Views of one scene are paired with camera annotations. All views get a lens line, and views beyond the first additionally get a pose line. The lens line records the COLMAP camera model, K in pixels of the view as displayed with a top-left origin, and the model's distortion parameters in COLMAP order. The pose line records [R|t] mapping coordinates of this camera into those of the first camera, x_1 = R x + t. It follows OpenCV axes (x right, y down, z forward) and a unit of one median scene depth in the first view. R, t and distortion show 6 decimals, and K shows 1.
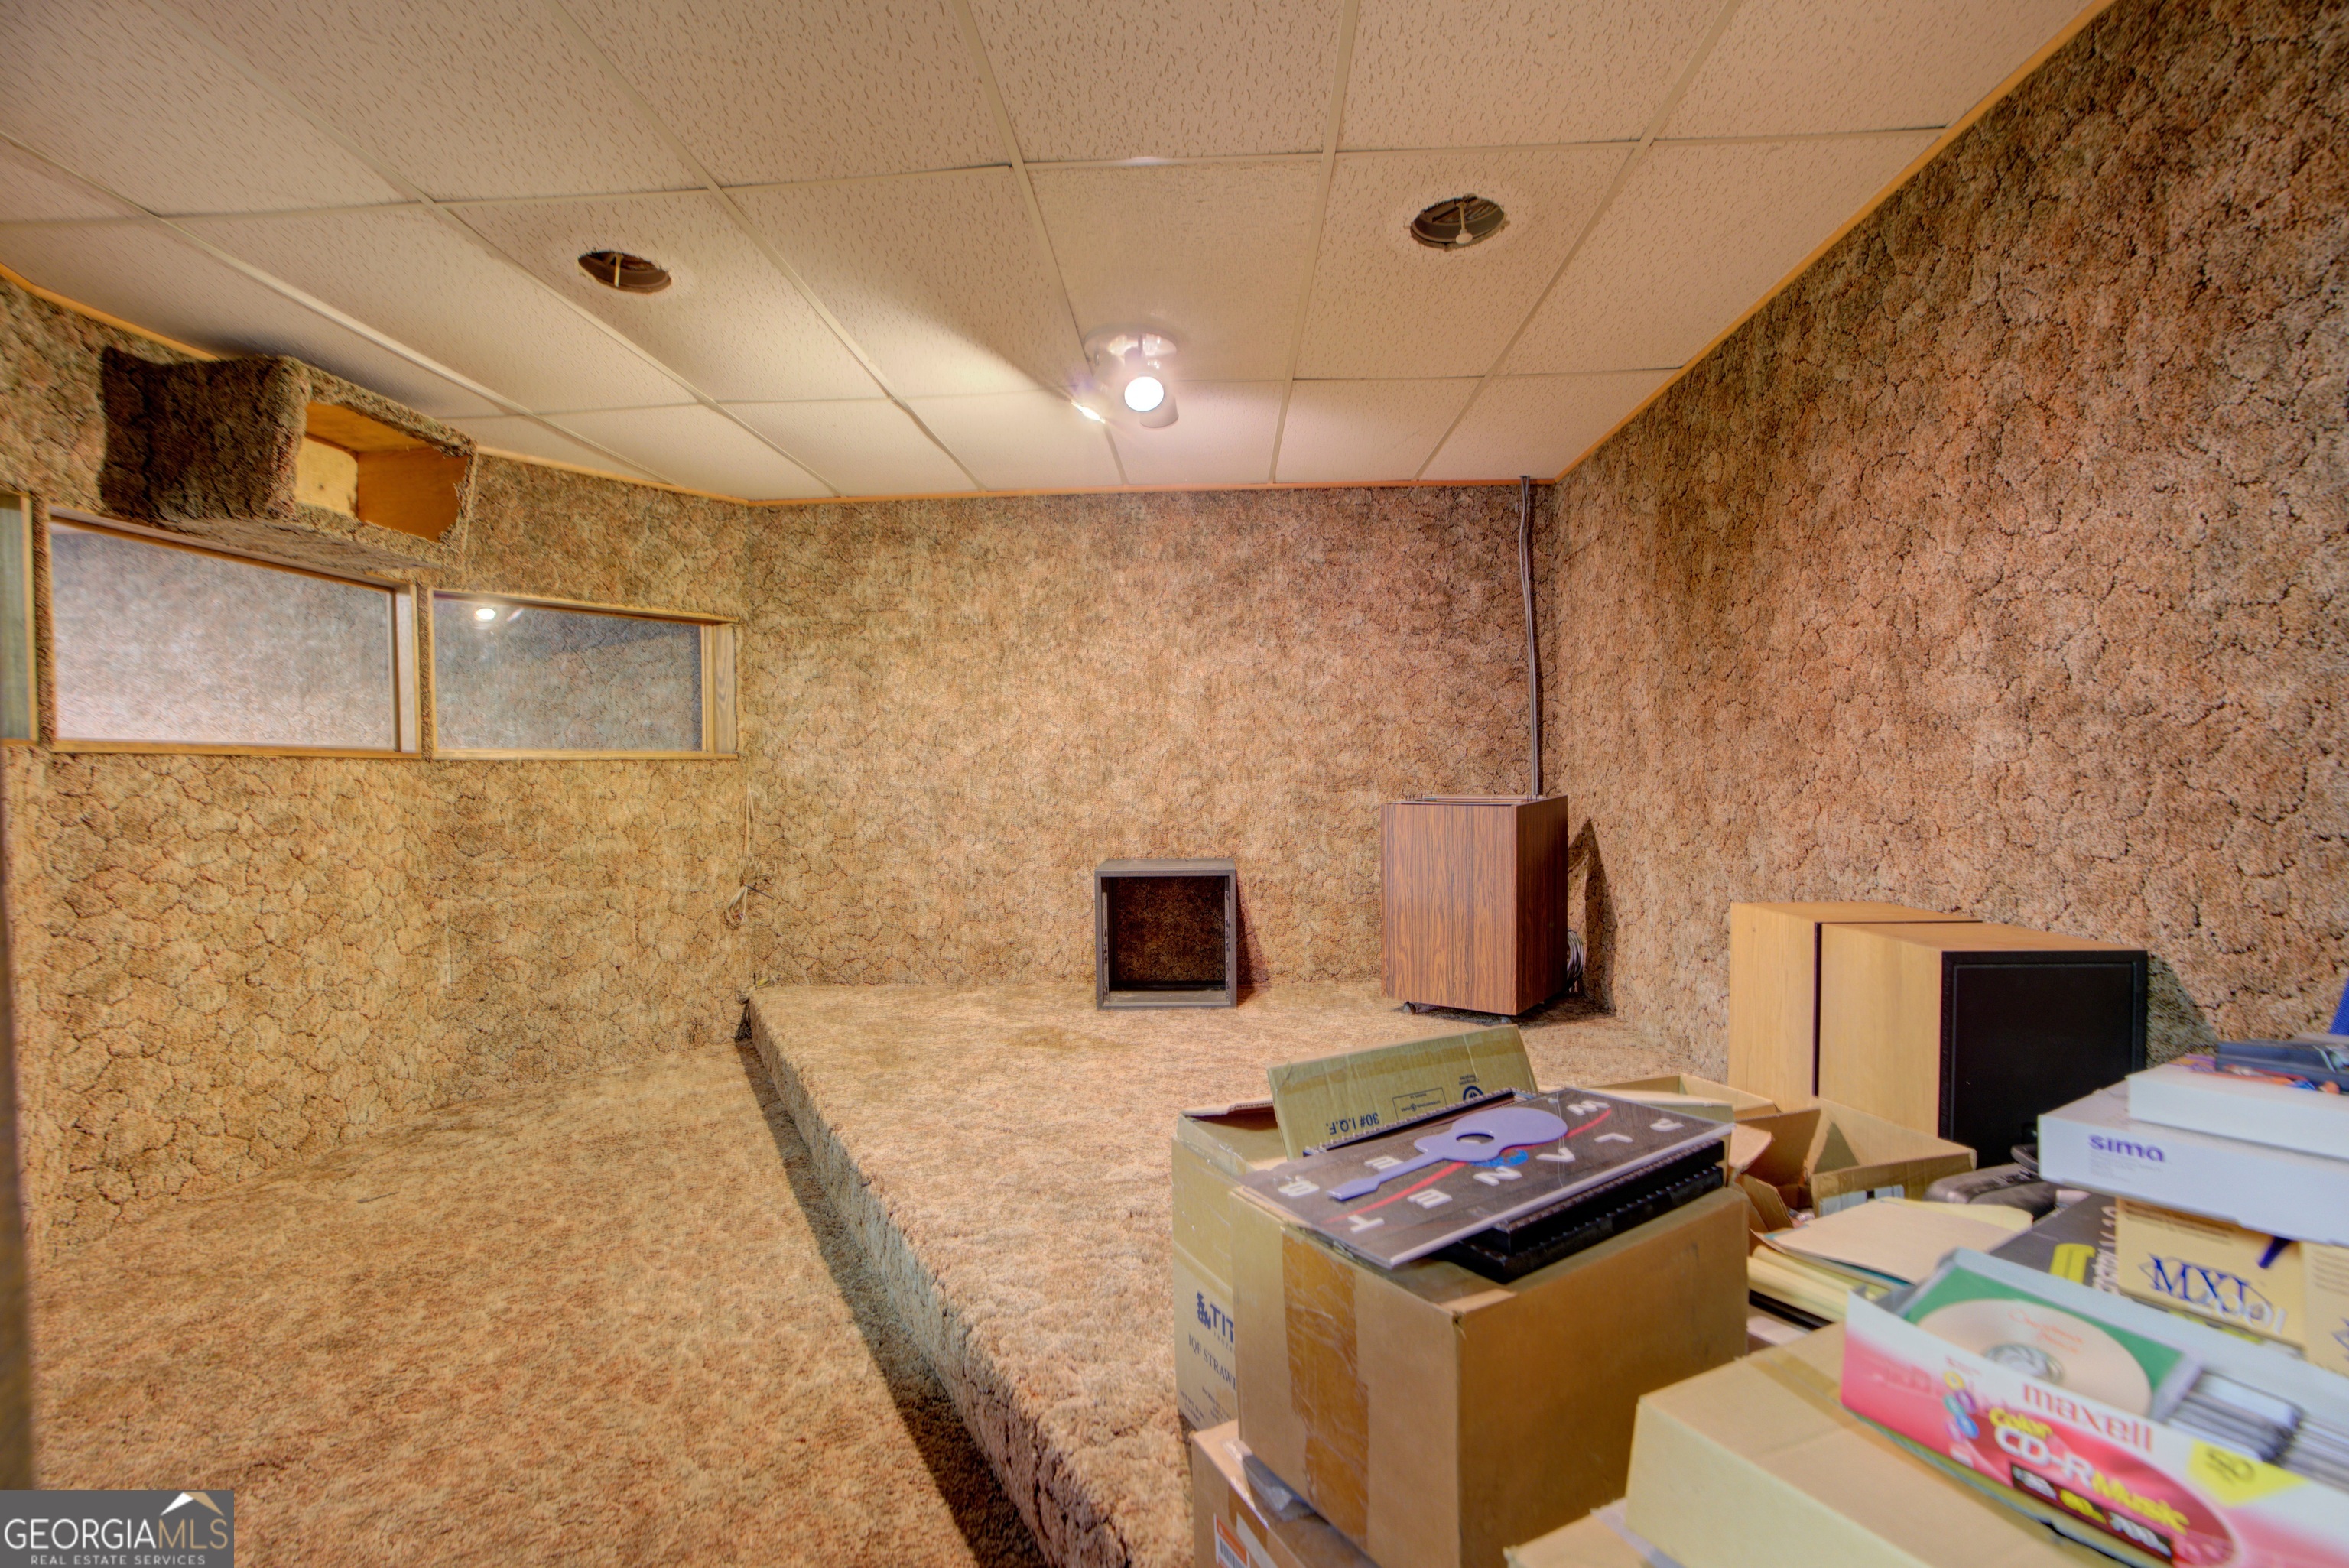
lens RADIAL K [[1064.5, 0, 1187.7], [0, 1064.5, 794.9], [0, 0, 1]] dist [-0.047495, 0.010807]
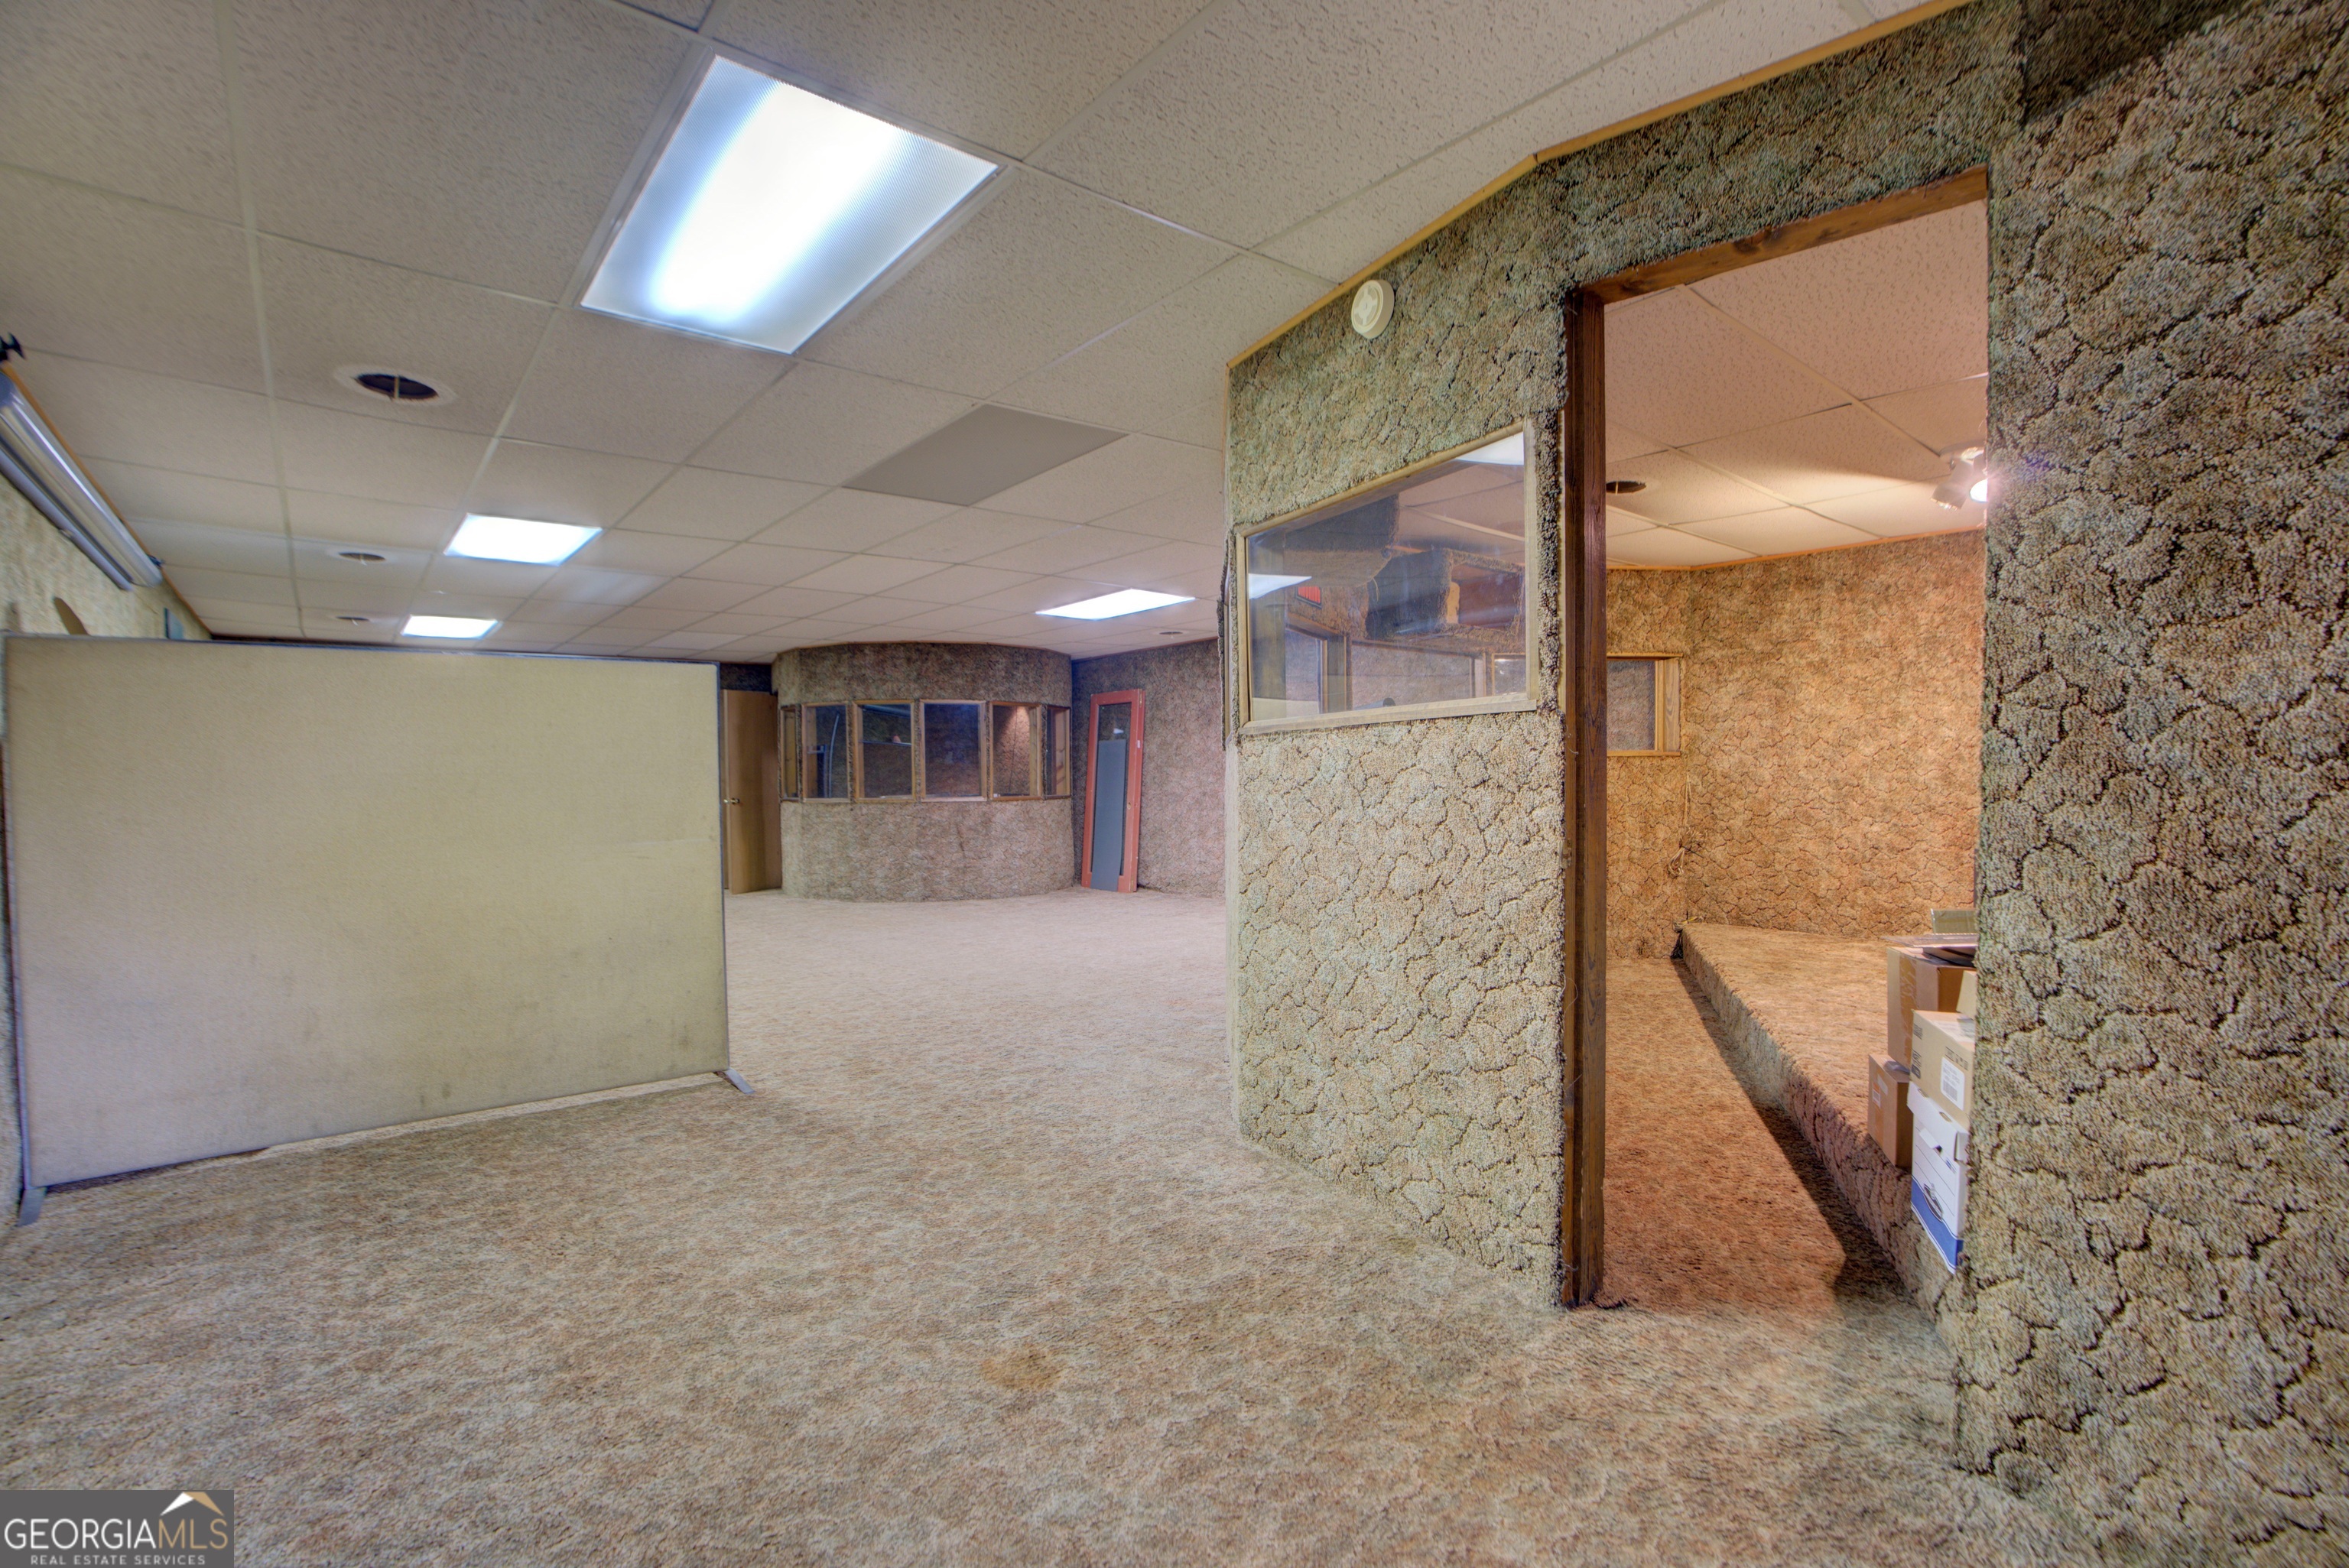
lens RADIAL K [[1064.5, 0, 1173.3], [0, 1064.5, 782.2], [0, 0, 1]] dist [-0.047495, 0.010807]
pose [[0.660596, 0.020498, -0.750461, 0.173198], [-0.024025, 0.999692, 0.006157, 0.007783], [0.750357, 0.013963, 0.660886, -0.413506]]
